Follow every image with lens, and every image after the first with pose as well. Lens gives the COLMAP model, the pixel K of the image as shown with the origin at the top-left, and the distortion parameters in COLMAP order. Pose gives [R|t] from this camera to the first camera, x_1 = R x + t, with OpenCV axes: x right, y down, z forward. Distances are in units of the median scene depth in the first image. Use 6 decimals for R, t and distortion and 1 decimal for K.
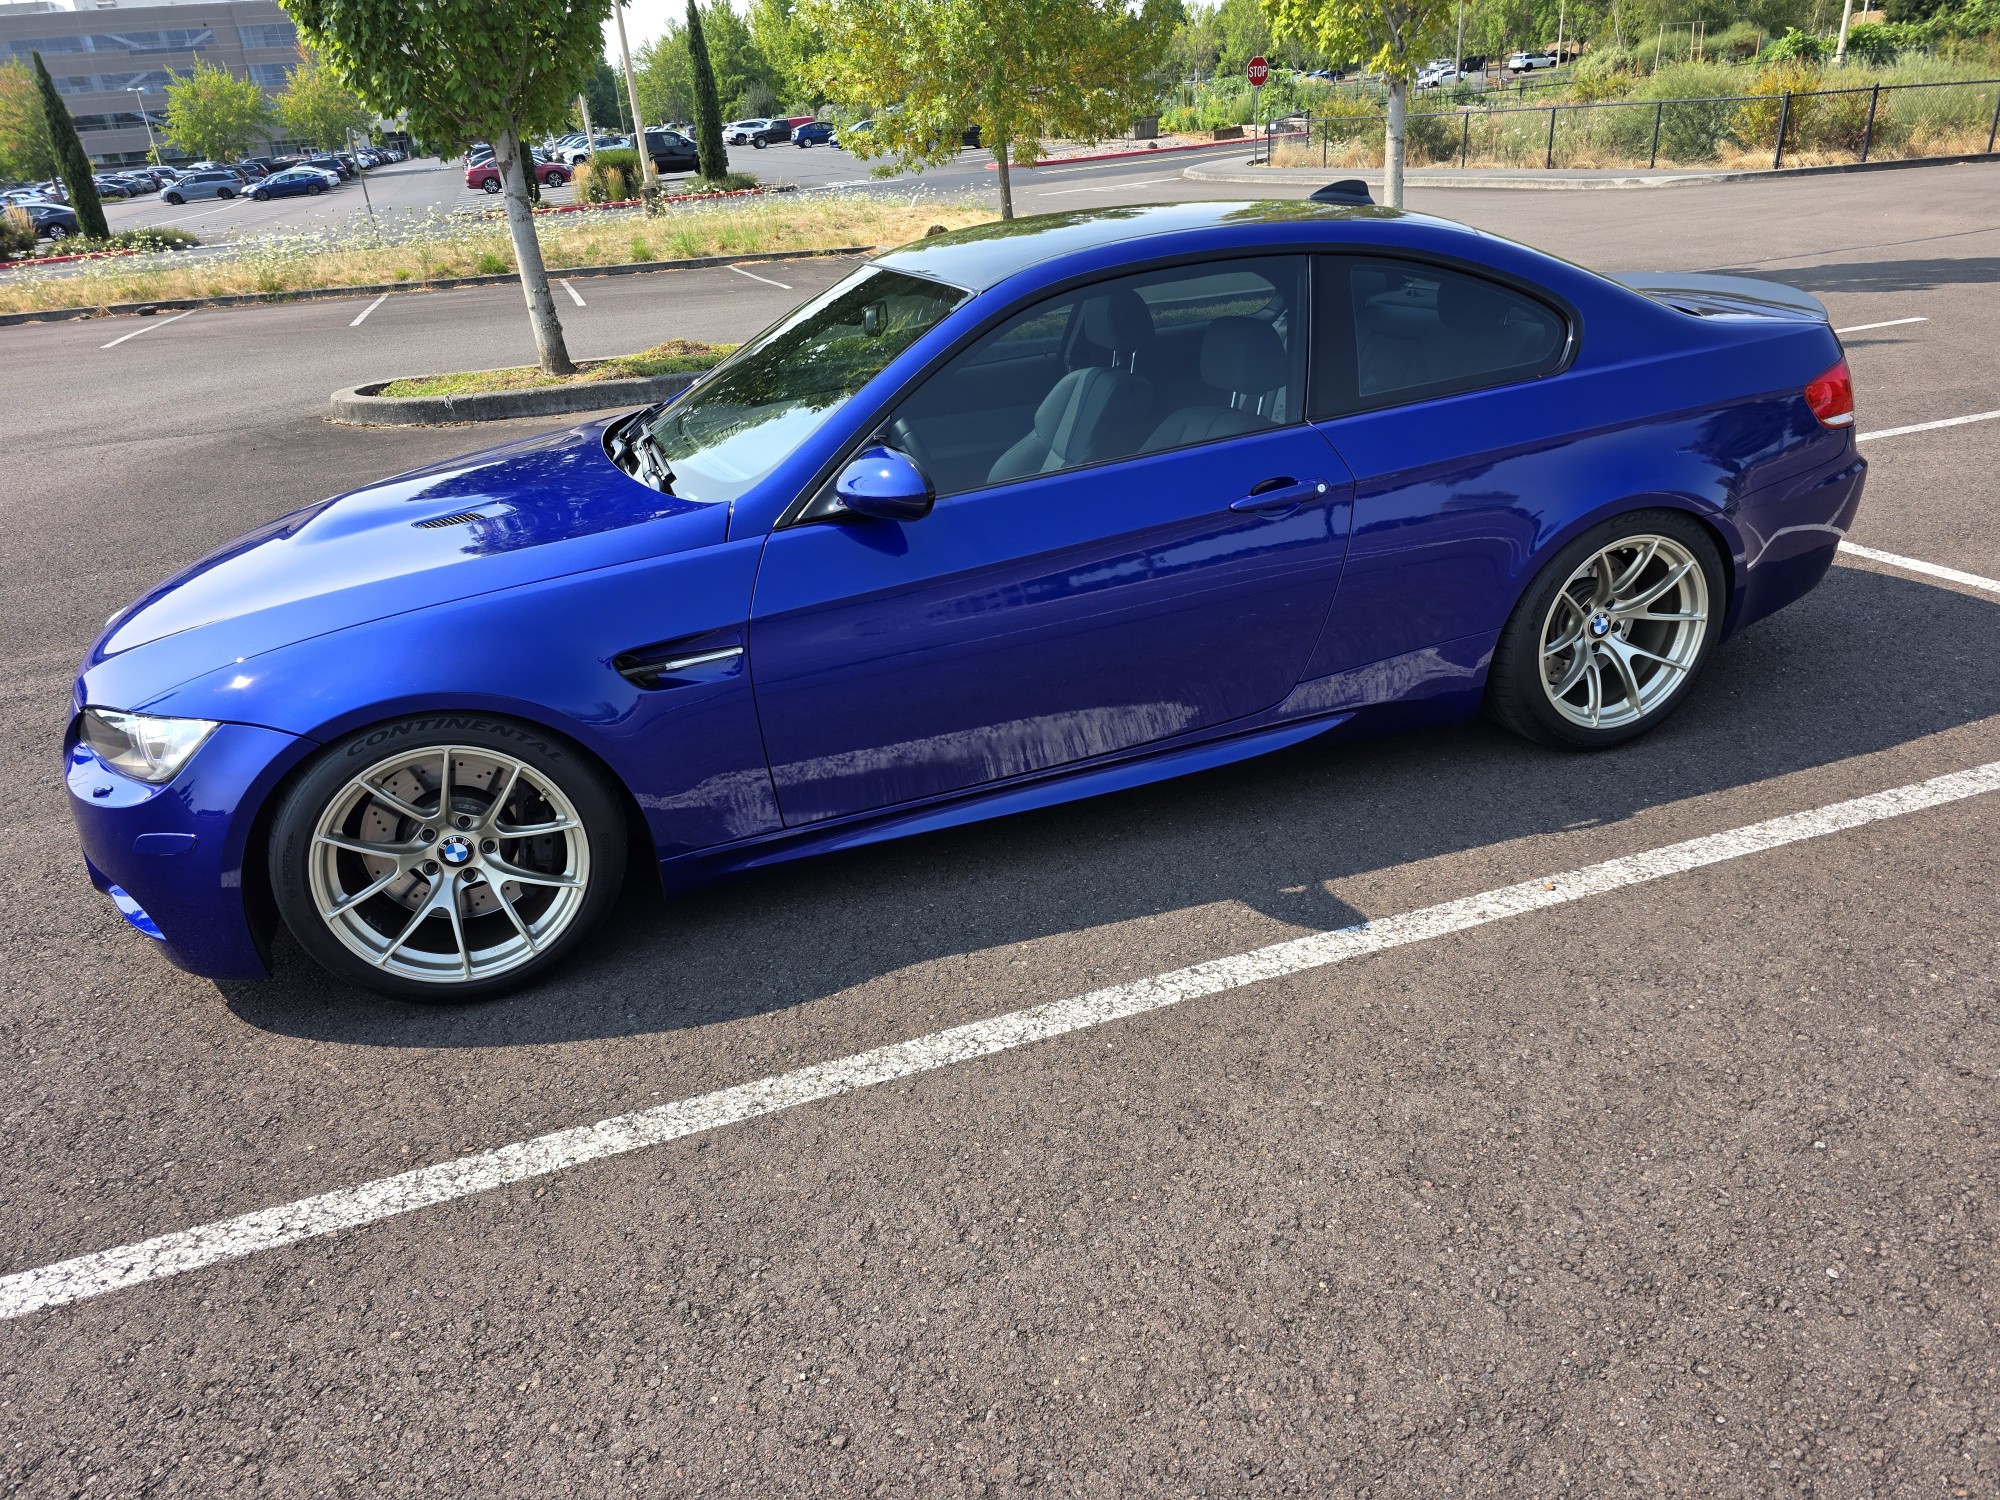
lens RADIAL K [[1348.7, 0, 1004.1], [0, 1348.7, 747.1], [0, 0, 1]] dist [0.053052, -0.047056]
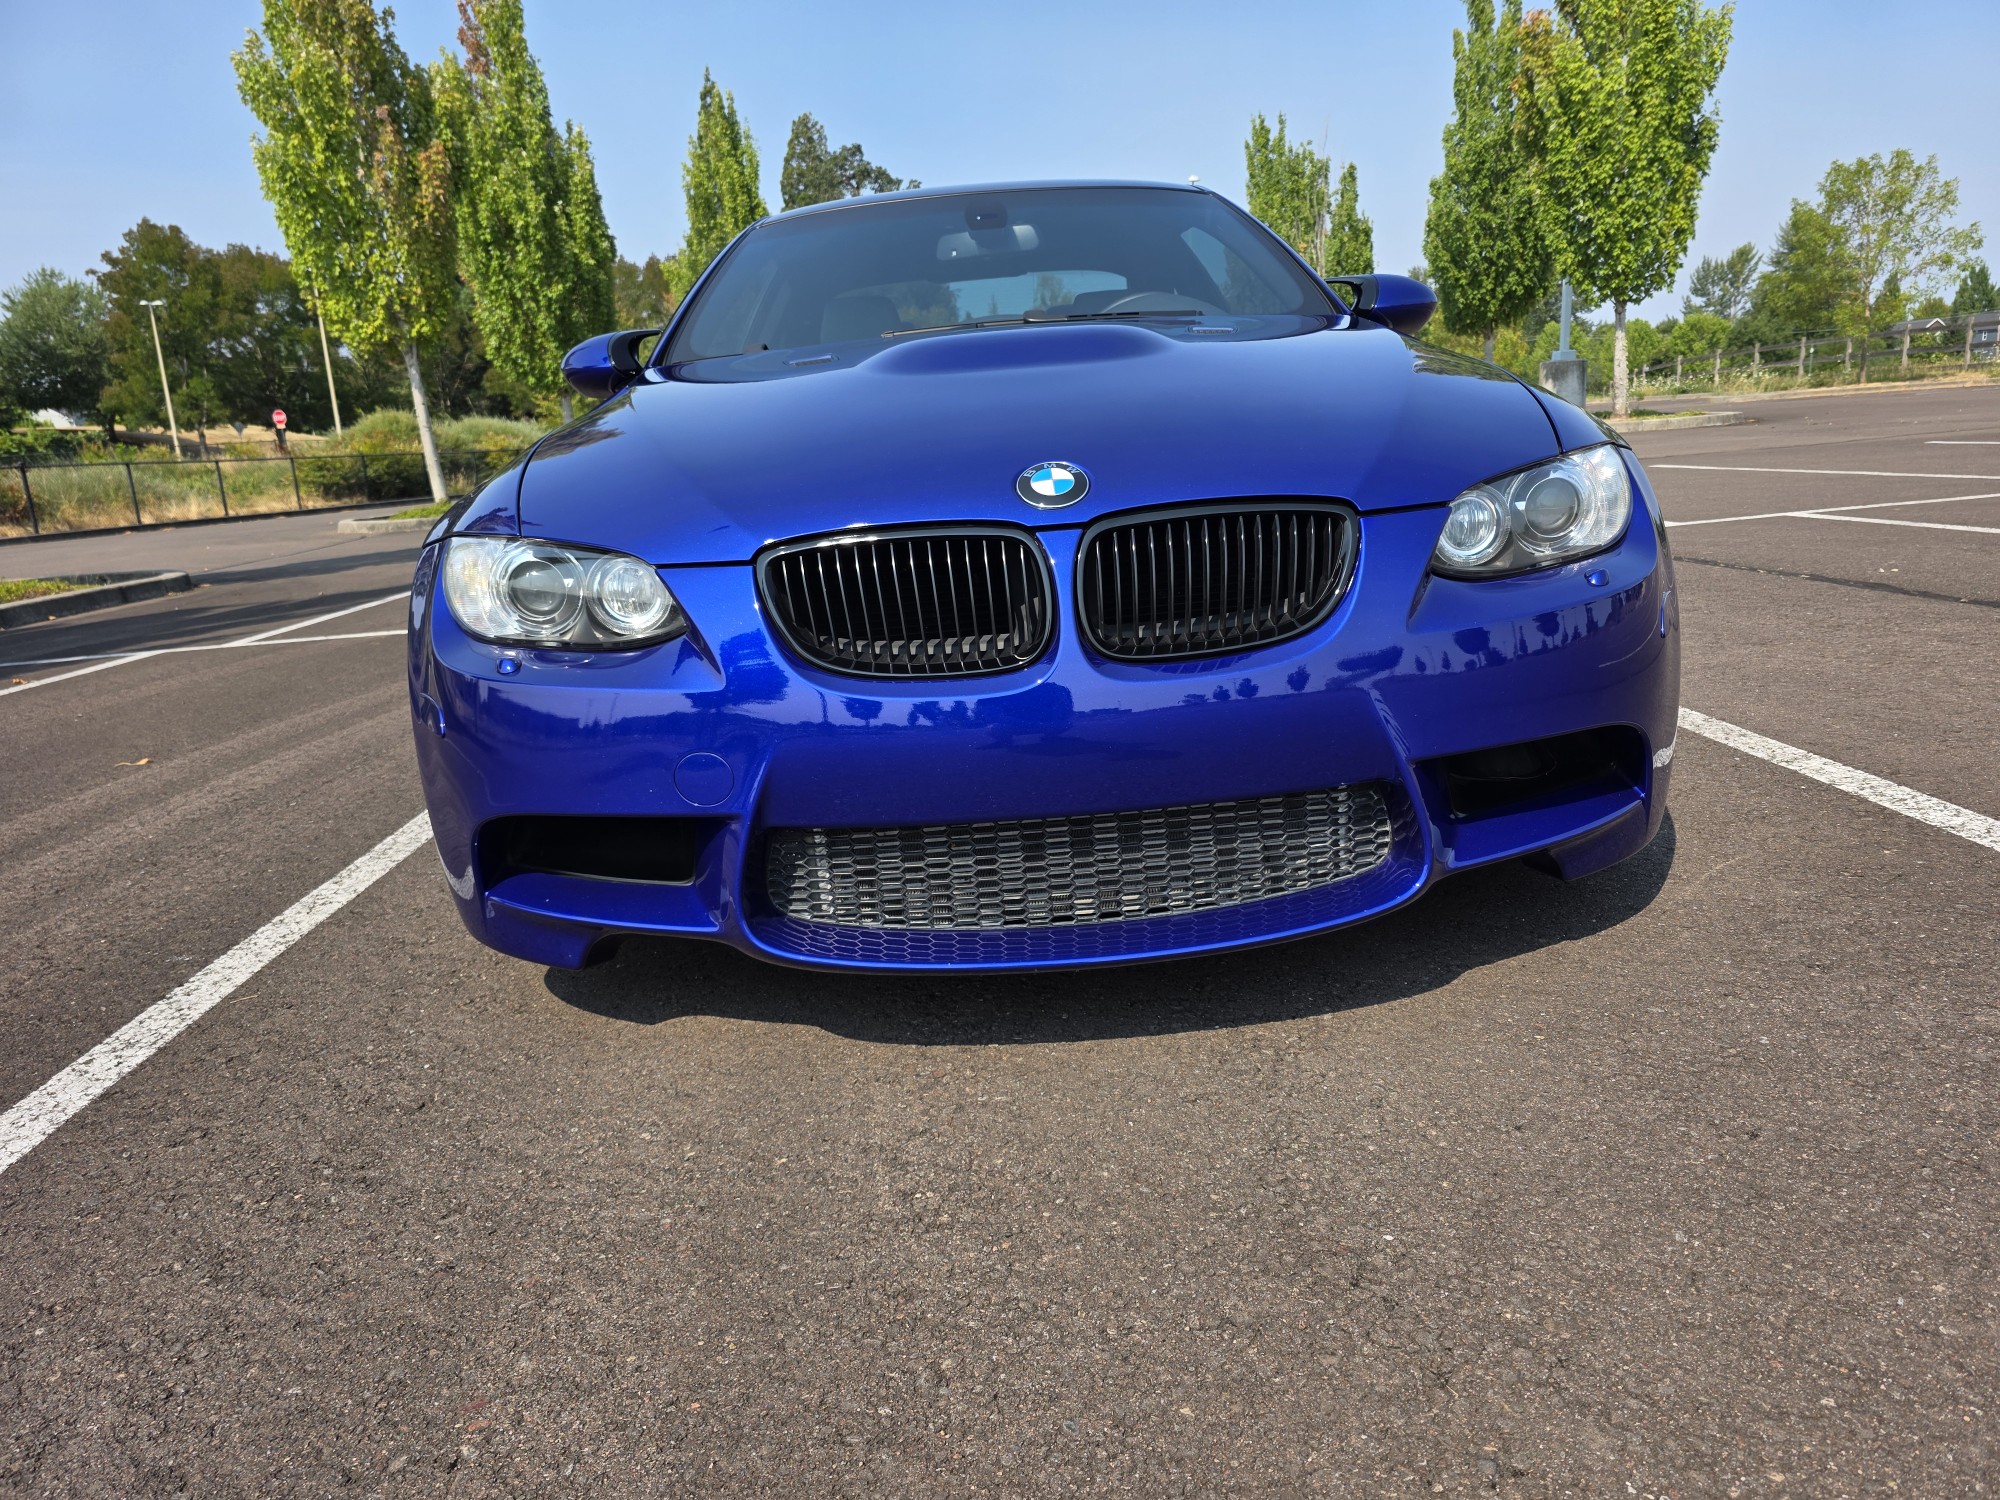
lens RADIAL K [[1348.7, 0, 1032.0], [0, 1348.7, 760.6], [0, 0, 1]] dist [0.053052, -0.047056]
pose [[0.274852, -0.181562, 0.944188, -0.156219], [0.438620, 0.897550, 0.044913, -0.004085], [-0.855611, 0.401795, 0.326330, 0.122977]]
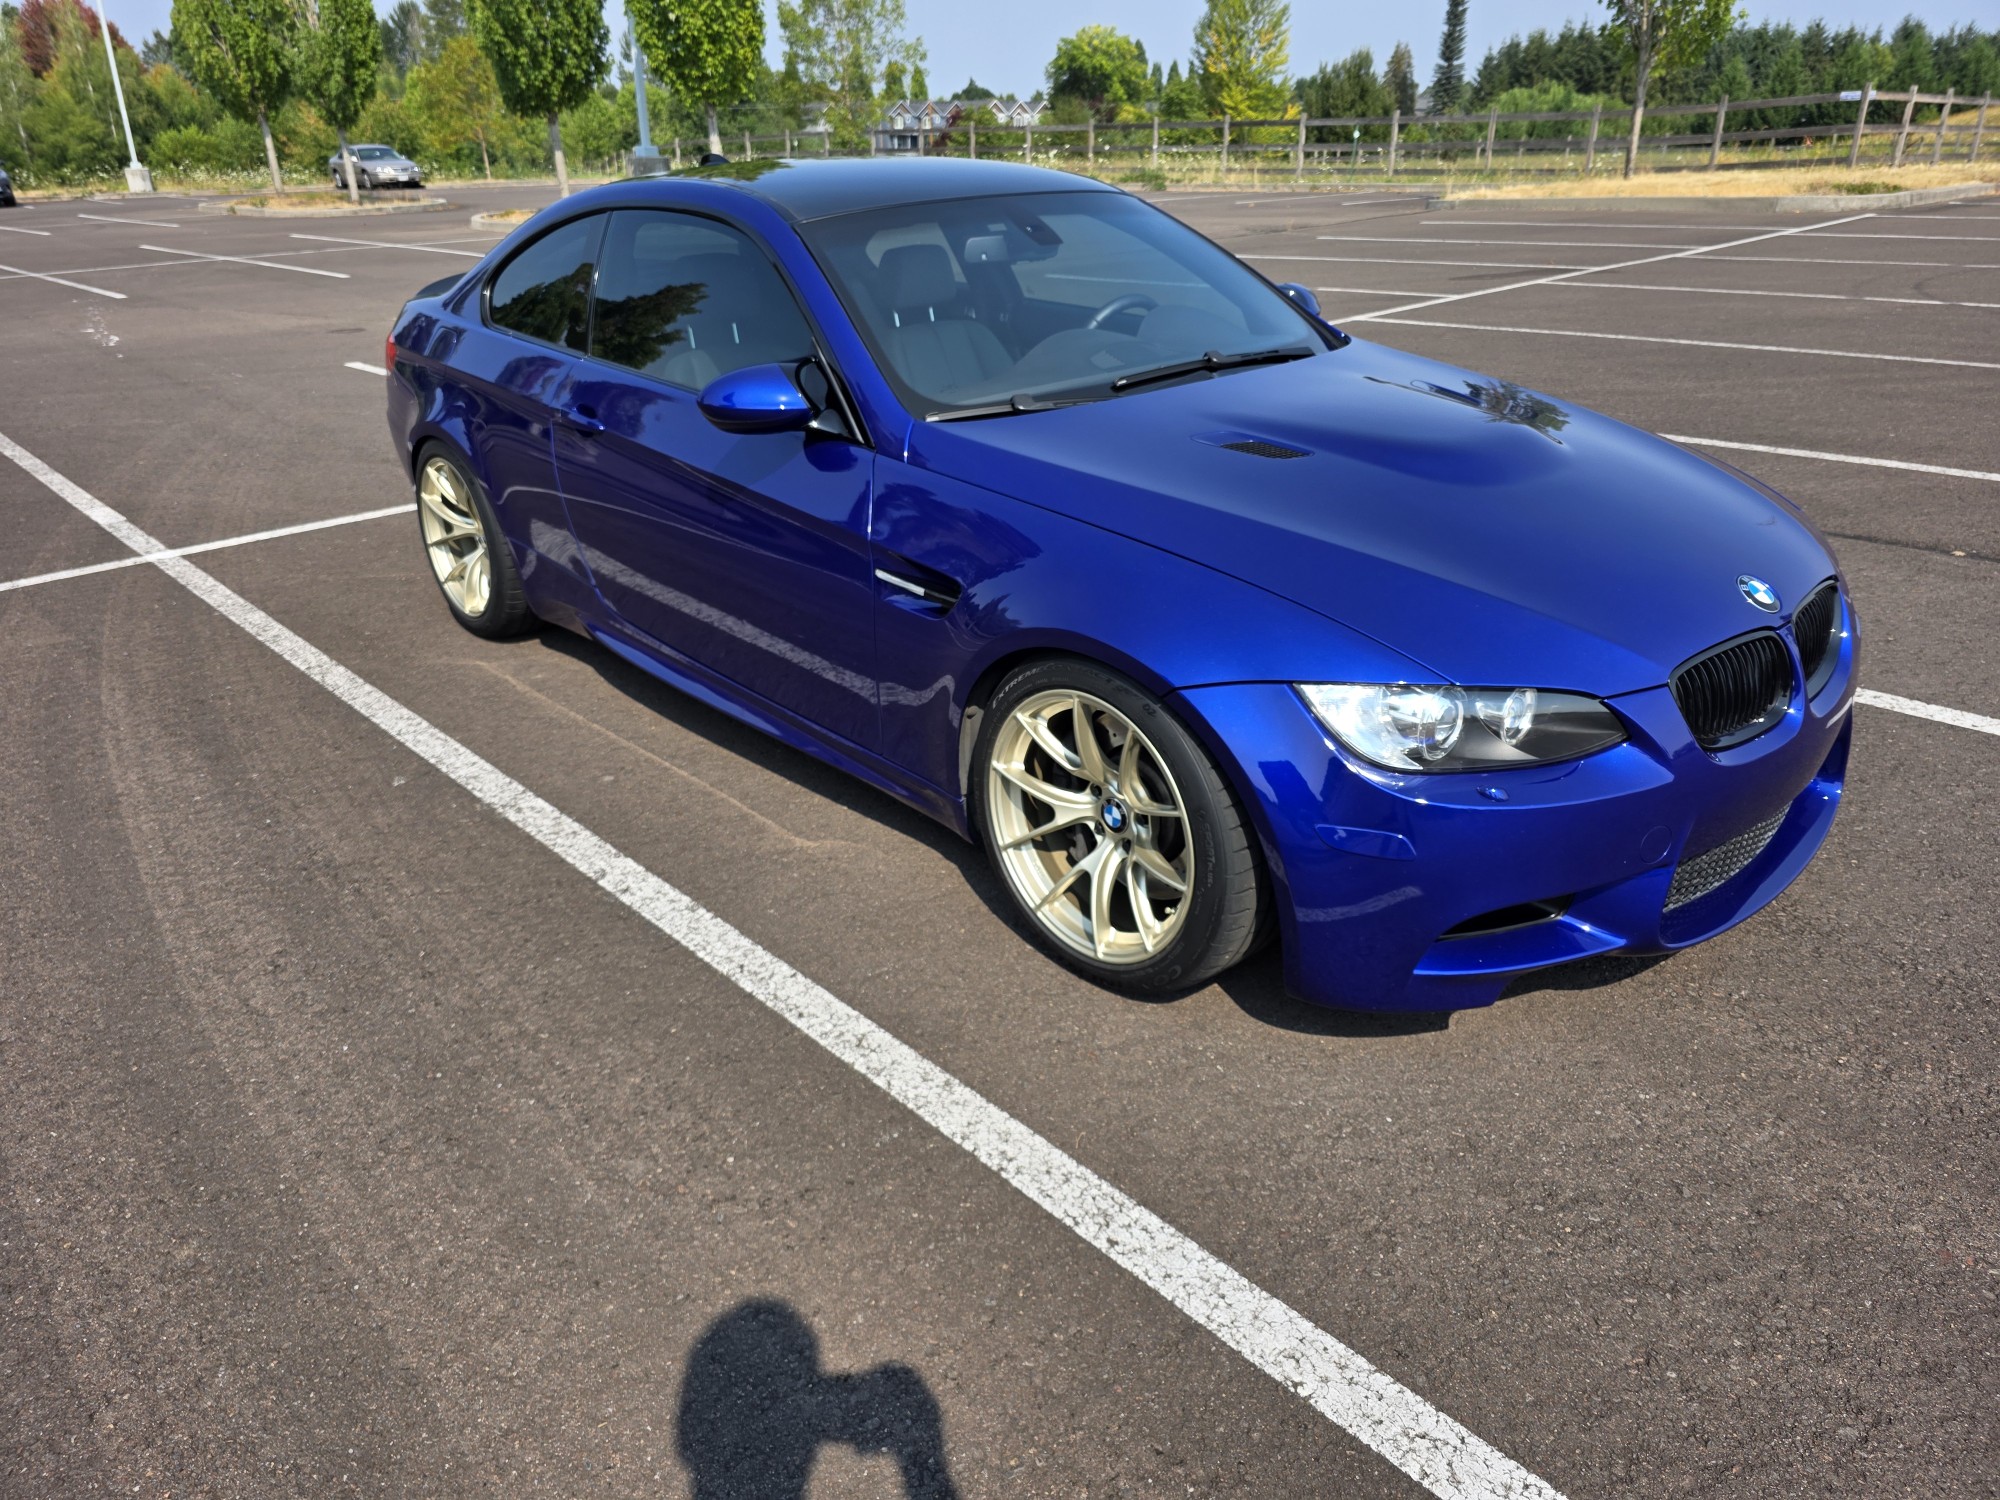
lens RADIAL K [[1348.7, 0, 993.4], [0, 1348.7, 741.8], [0, 0, 1]] dist [0.053052, -0.047056]
pose [[-0.392142, -0.302306, 0.868813, -0.159017], [0.425782, 0.777554, 0.462730, -0.075496], [-0.815435, 0.551381, -0.176196, 0.208660]]
